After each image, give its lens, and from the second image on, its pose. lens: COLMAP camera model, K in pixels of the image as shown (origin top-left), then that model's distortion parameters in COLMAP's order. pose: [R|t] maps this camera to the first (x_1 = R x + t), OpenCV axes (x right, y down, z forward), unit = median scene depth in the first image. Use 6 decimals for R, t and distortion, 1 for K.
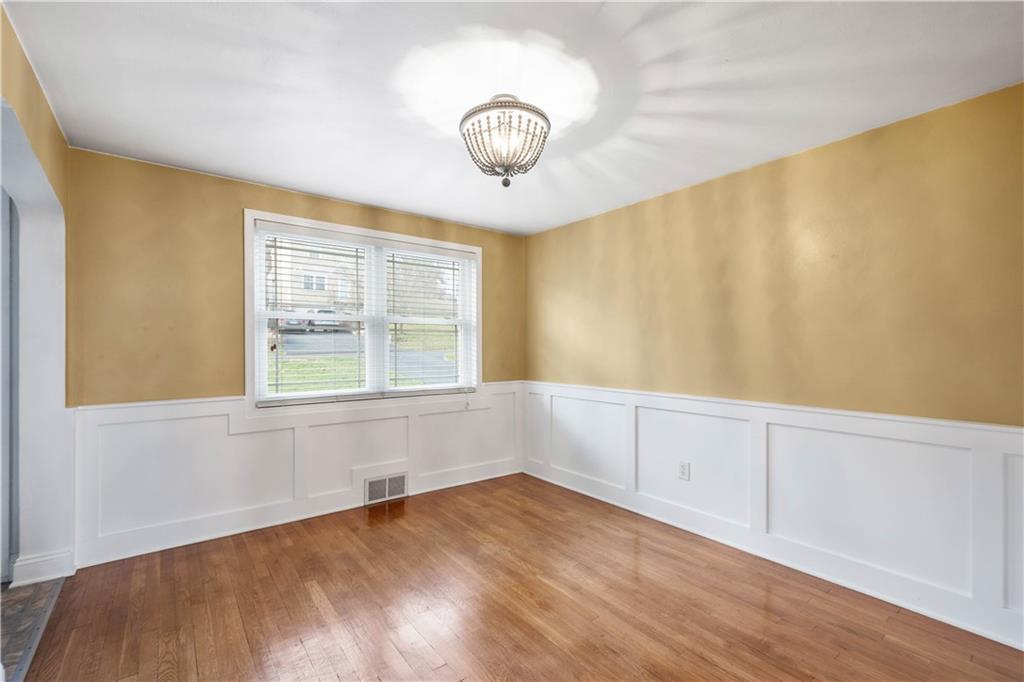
lens RADIAL K [[448.4, 0, 512.0], [0, 448.4, 341.0], [0, 0, 1]] dist [0.005004, 0.000377]
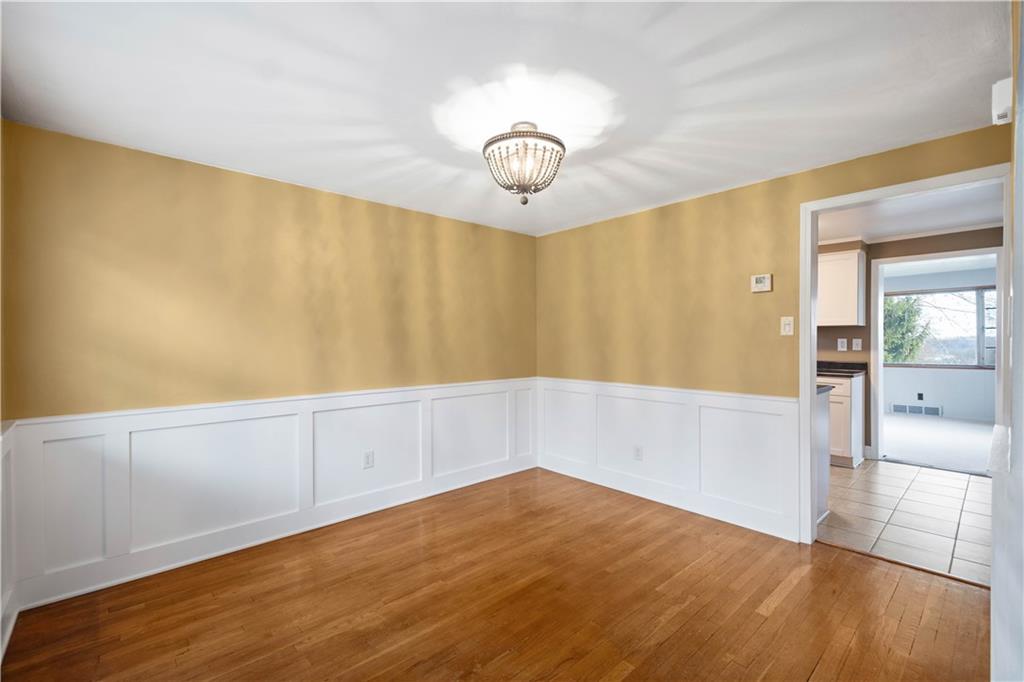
lens RADIAL K [[446.4, 0, 514.0], [0, 446.4, 328.5], [0, 0, 1]] dist [0.003954, 0.000272]
pose [[-0.091733, 0.026928, 0.995419, -0.788332], [-0.009265, 0.999568, -0.027894, -0.002502], [-0.995740, -0.011782, -0.091444, 0.801164]]
